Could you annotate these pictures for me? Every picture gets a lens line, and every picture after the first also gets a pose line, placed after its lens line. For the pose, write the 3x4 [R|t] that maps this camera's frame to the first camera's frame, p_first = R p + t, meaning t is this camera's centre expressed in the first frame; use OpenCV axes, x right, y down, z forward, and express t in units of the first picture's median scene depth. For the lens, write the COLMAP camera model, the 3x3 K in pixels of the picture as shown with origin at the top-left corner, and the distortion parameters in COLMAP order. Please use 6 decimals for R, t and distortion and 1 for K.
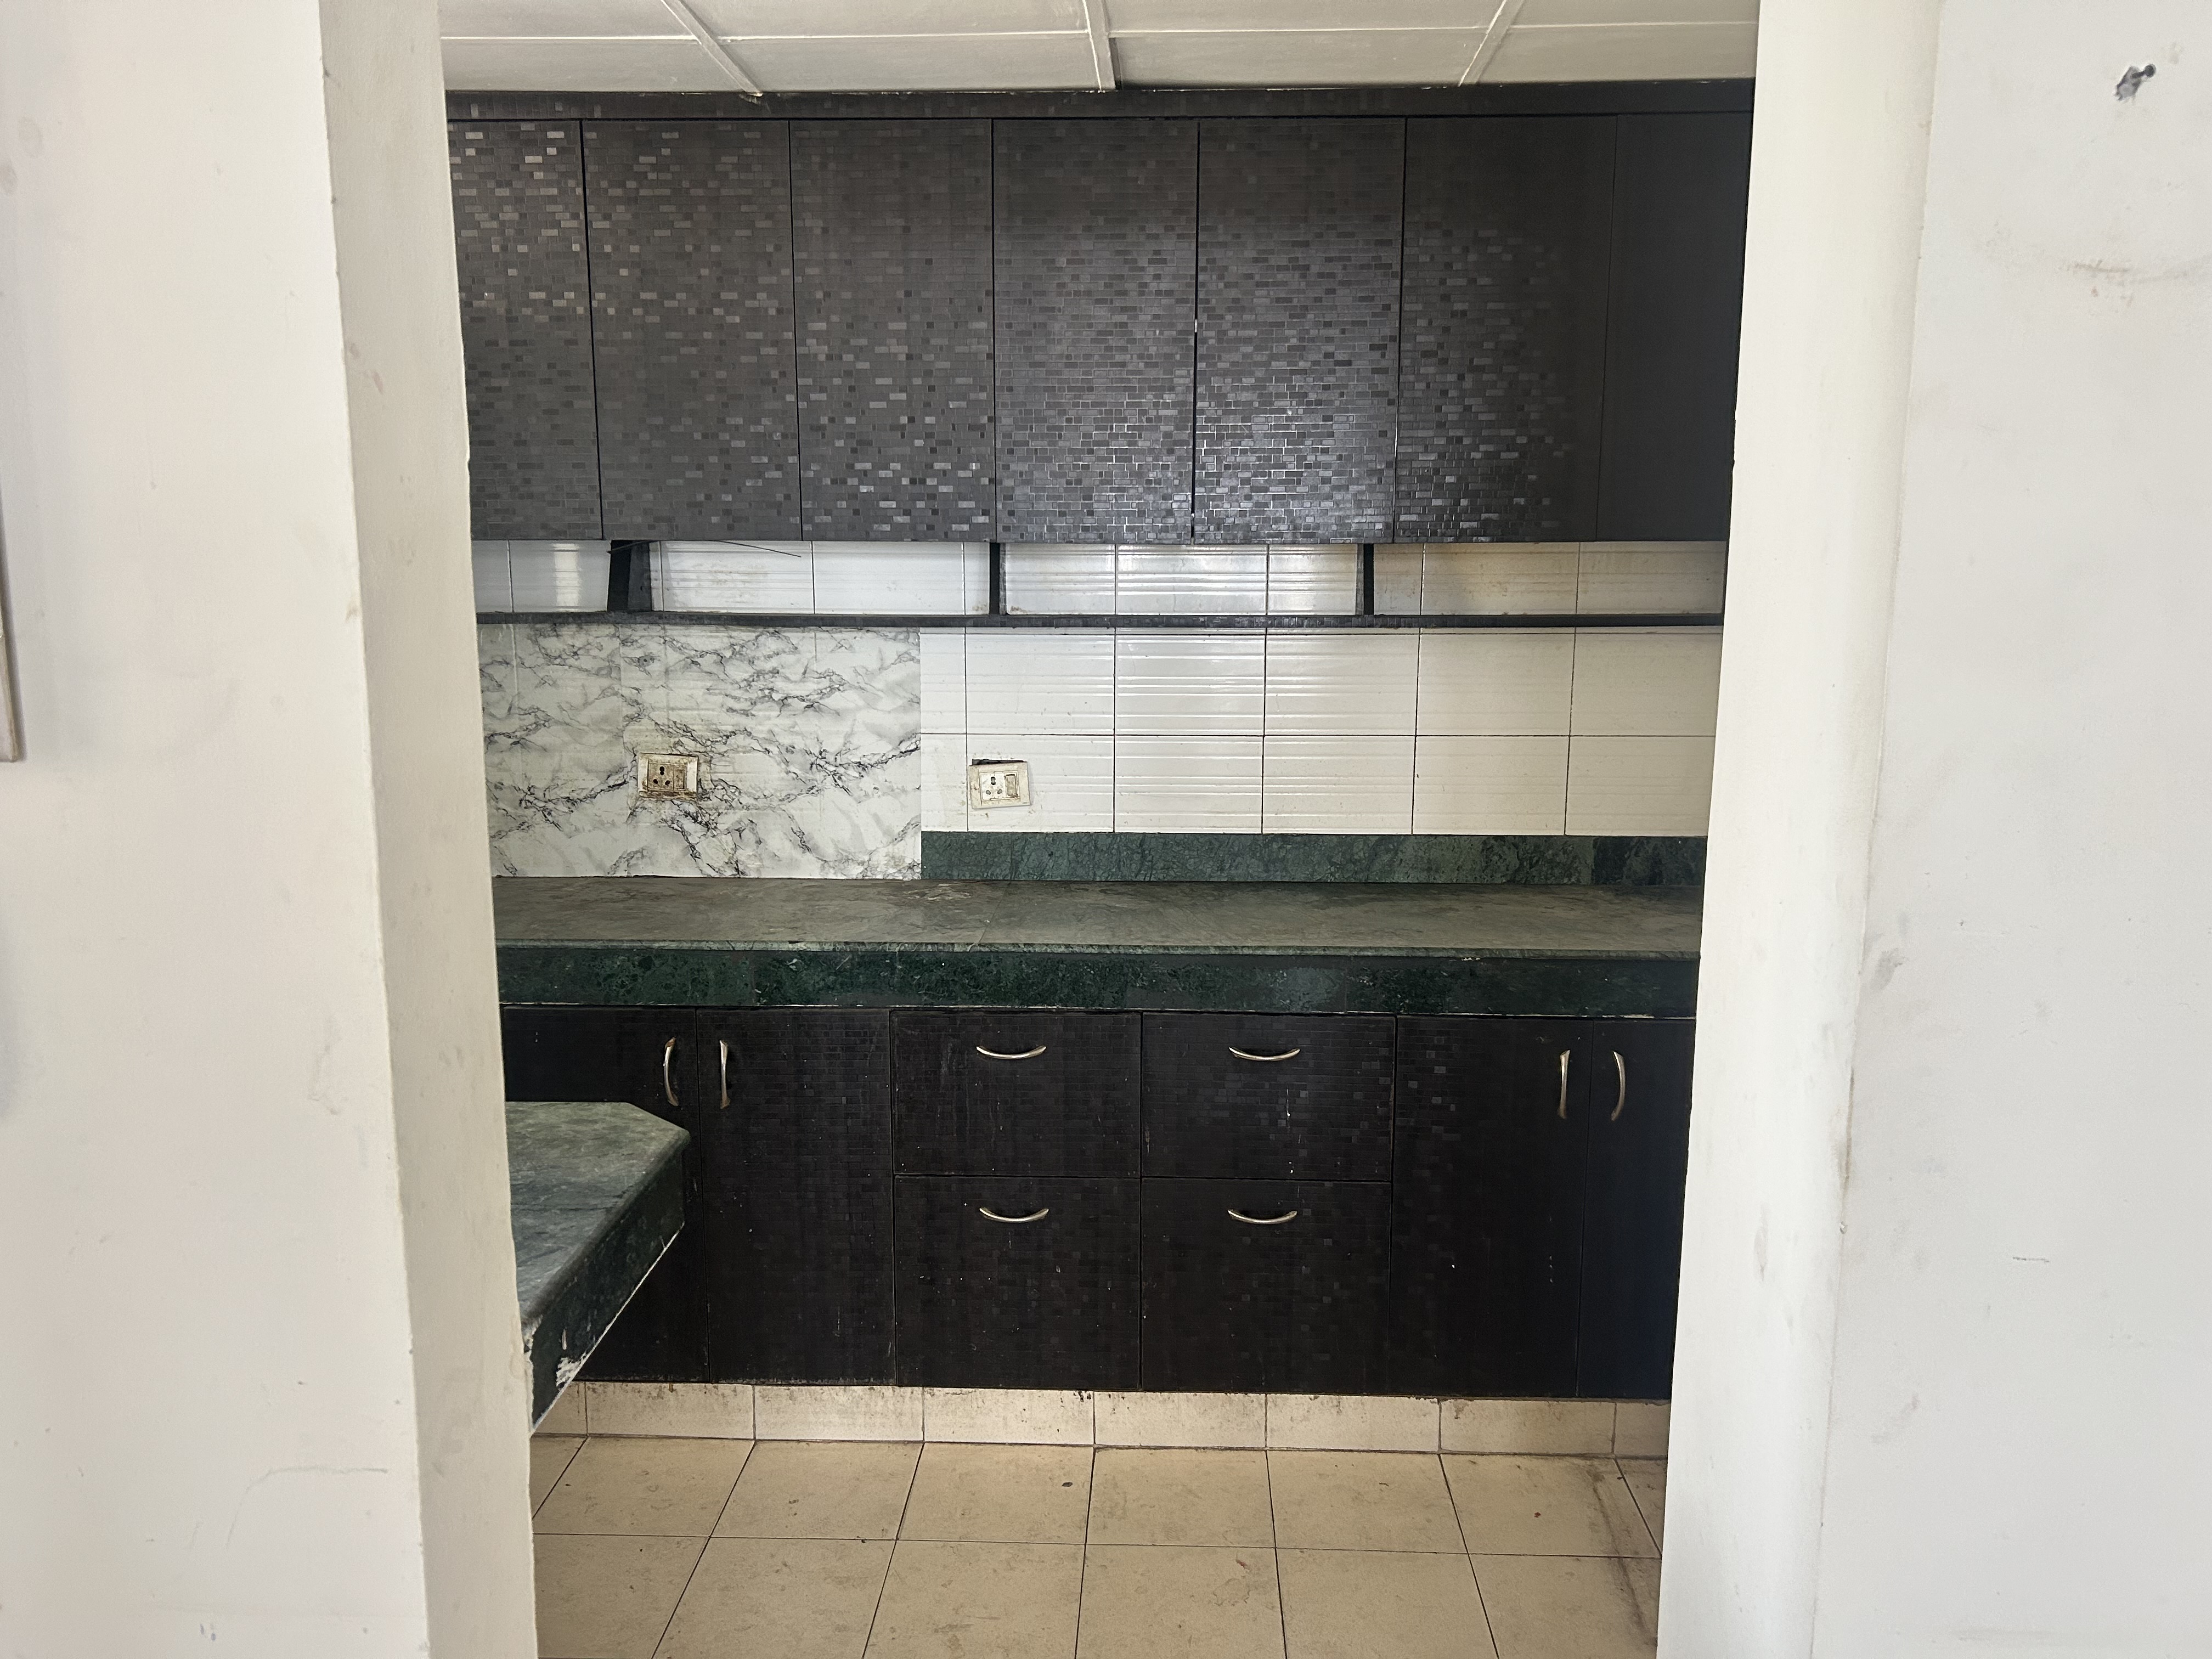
lens RADIAL K [[1655.0, 0, 1114.2], [0, 1655.0, 851.1], [0, 0, 1]] dist [0.043873, -0.049582]
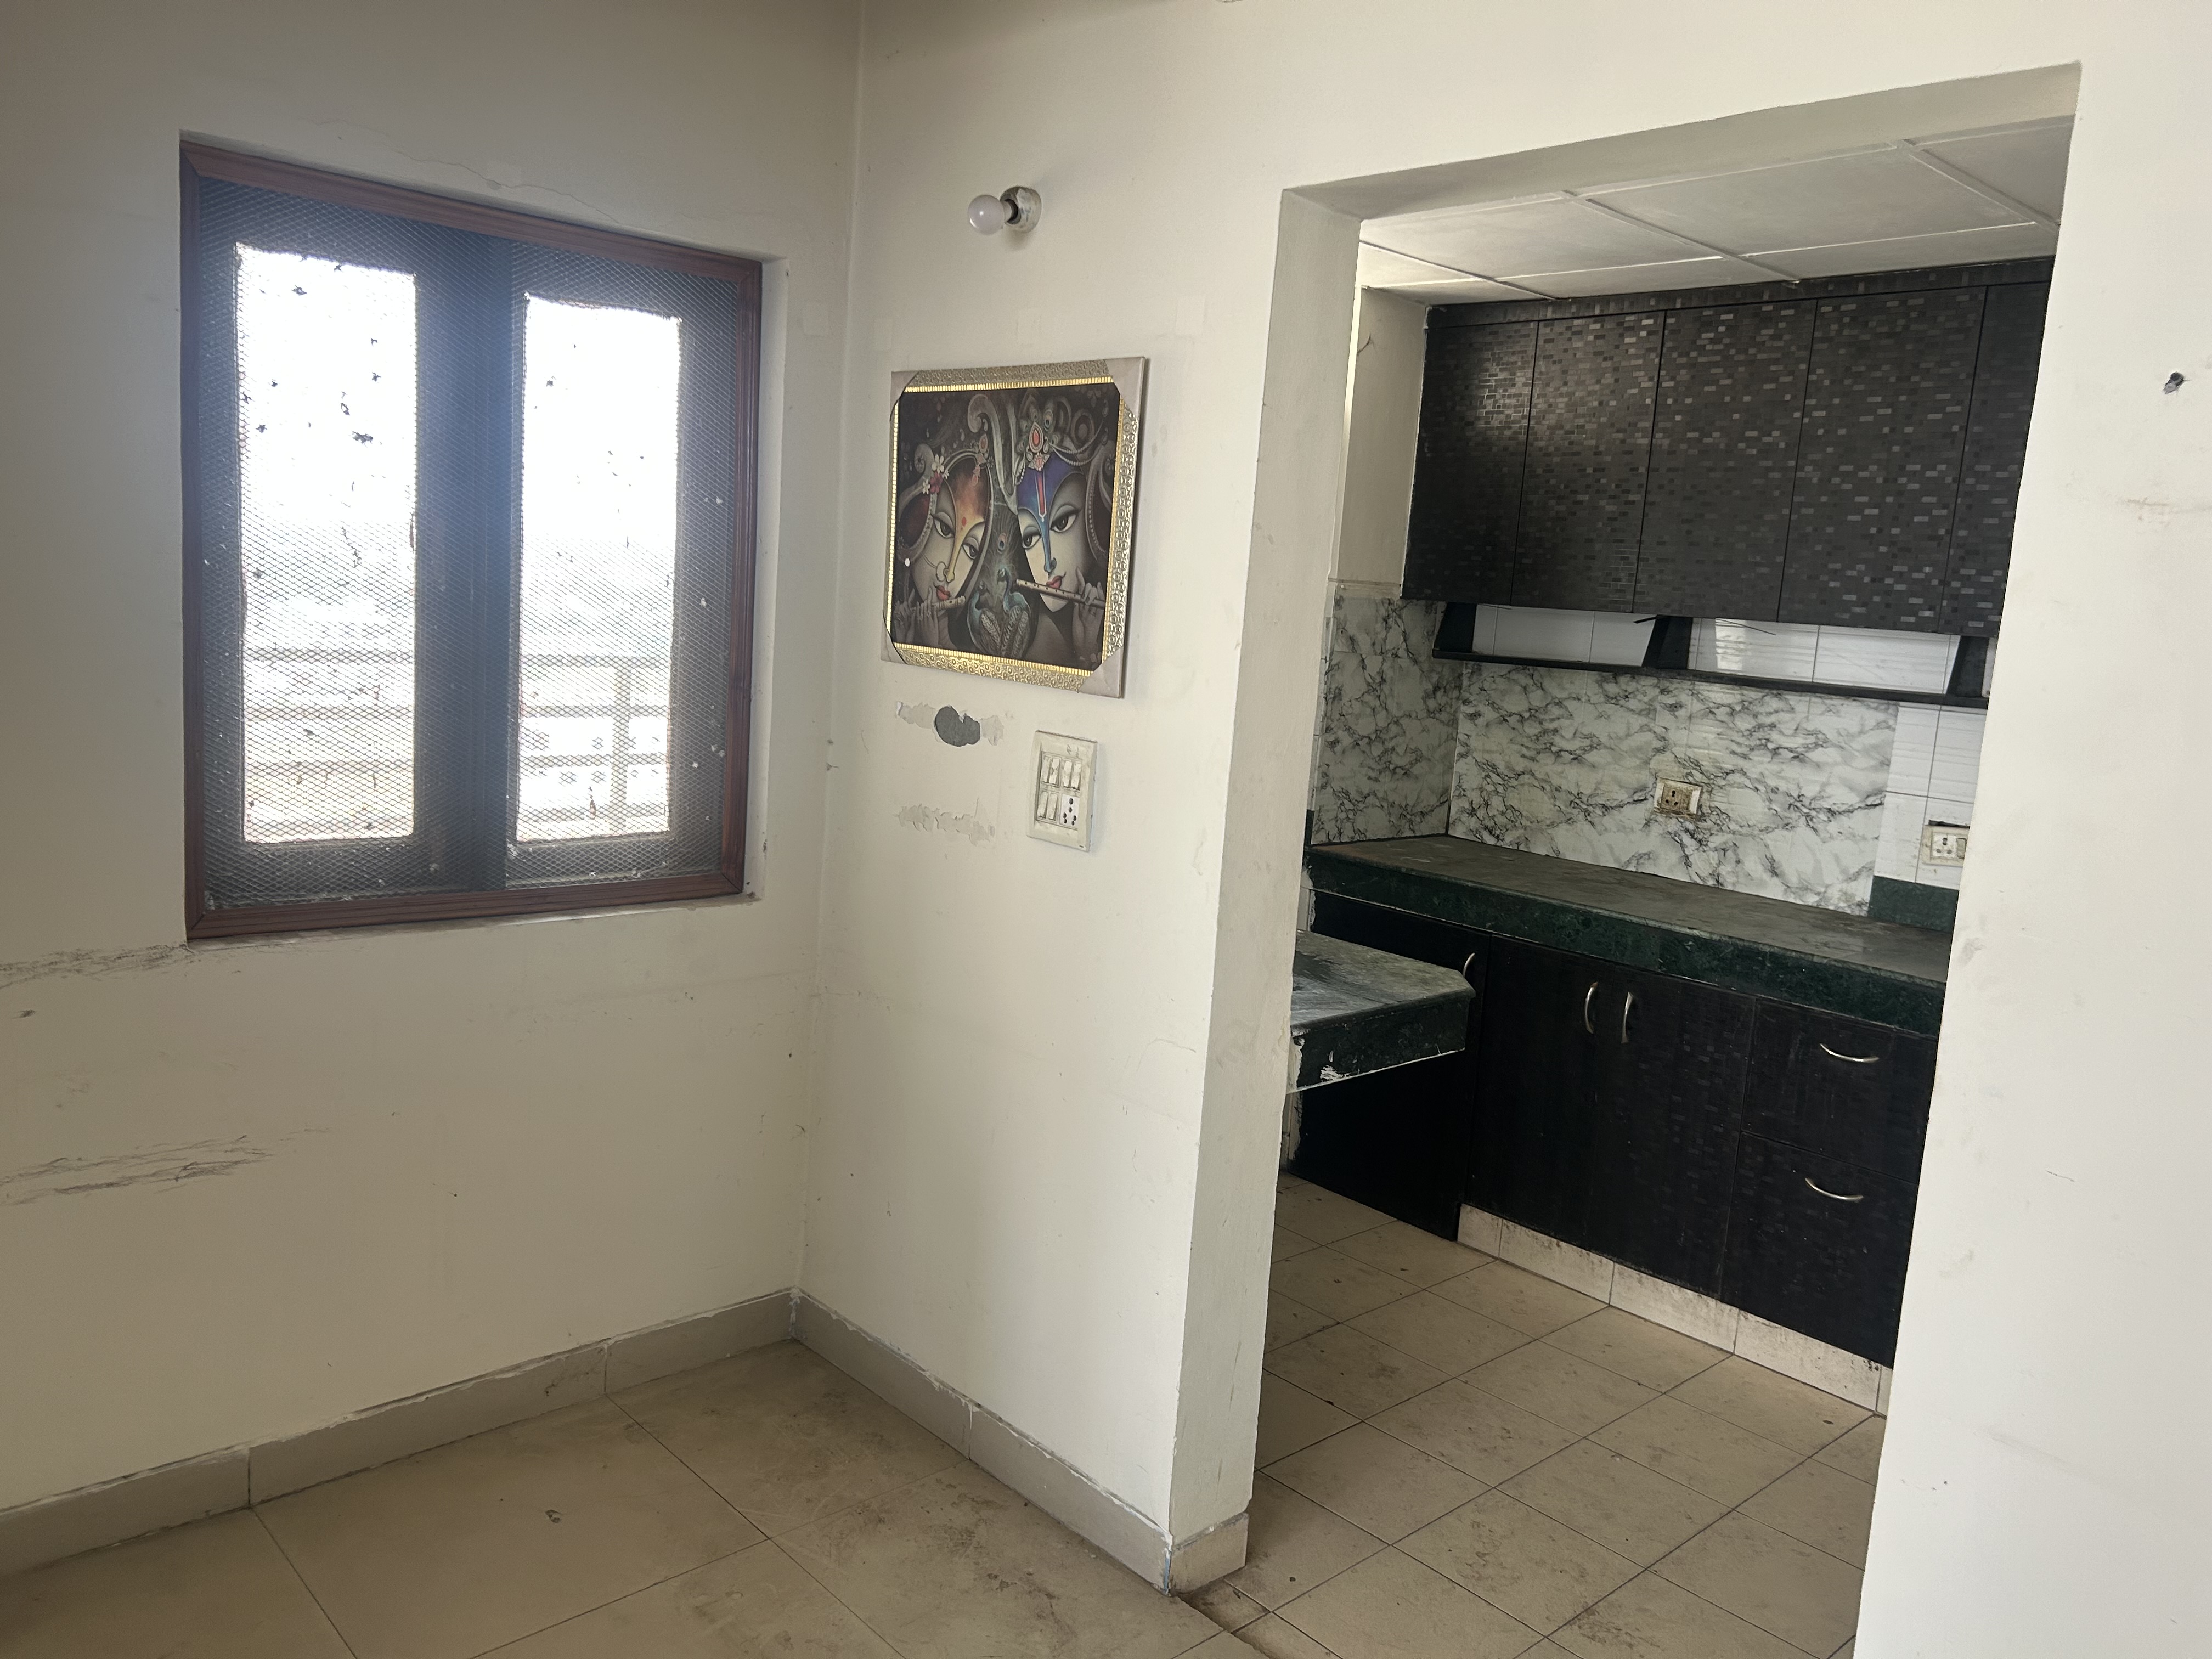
lens RADIAL K [[1655.0, 0, 1102.7], [0, 1655.0, 823.3], [0, 0, 1]] dist [0.043873, -0.049582]
pose [[0.699749, 0.149204, -0.698634, 0.361205], [-0.182871, 0.982774, 0.026724, 0.022639], [0.690586, 0.109059, 0.714980, -0.241518]]
